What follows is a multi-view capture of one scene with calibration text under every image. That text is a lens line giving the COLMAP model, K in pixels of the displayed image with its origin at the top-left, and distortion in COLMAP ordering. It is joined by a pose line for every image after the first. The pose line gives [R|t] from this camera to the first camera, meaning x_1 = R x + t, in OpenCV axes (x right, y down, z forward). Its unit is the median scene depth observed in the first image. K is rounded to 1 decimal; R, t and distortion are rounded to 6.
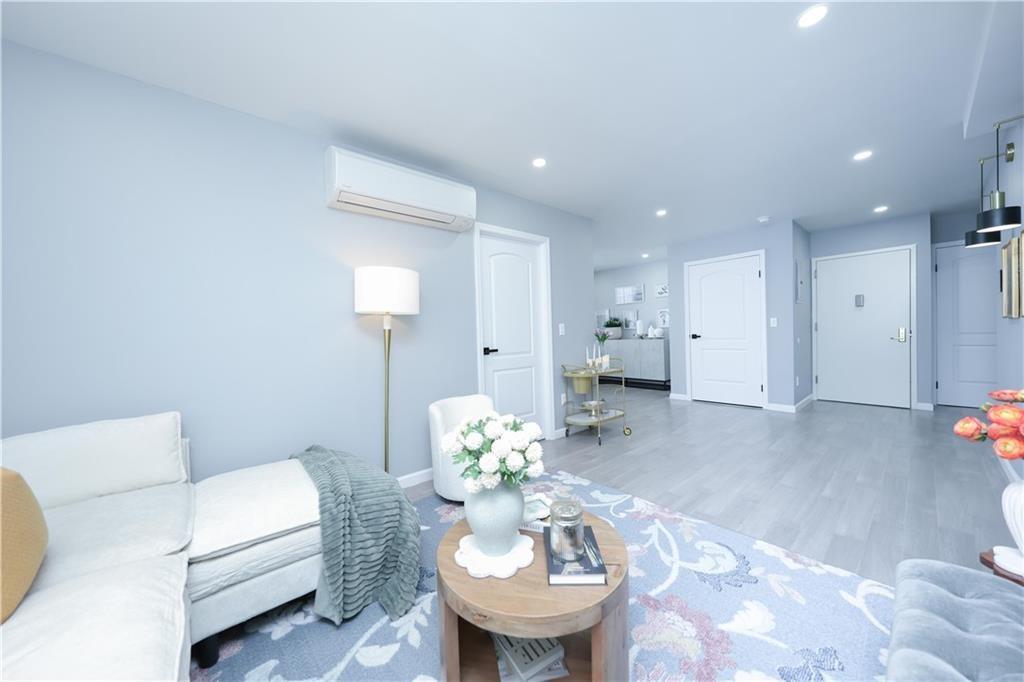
lens RADIAL K [[355.9, 0, 512.0], [0, 355.9, 341.0], [0, 0, 1]] dist [-0.000659, -0.000172]
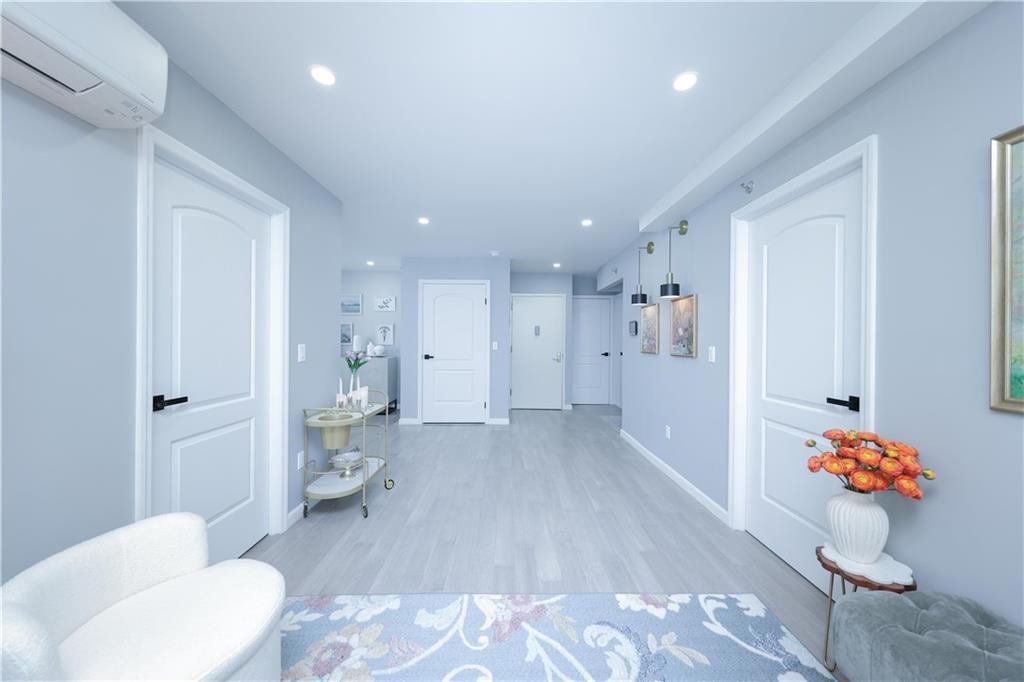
lens RADIAL K [[355.9, 0, 512.0], [0, 355.9, 341.0], [0, 0, 1]] dist [-0.000659, -0.000172]
pose [[0.645391, 0.034183, 0.763087, -0.113177], [-0.013191, 0.999348, -0.033610, -0.038662], [-0.763738, 0.011626, 0.645421, 0.291637]]
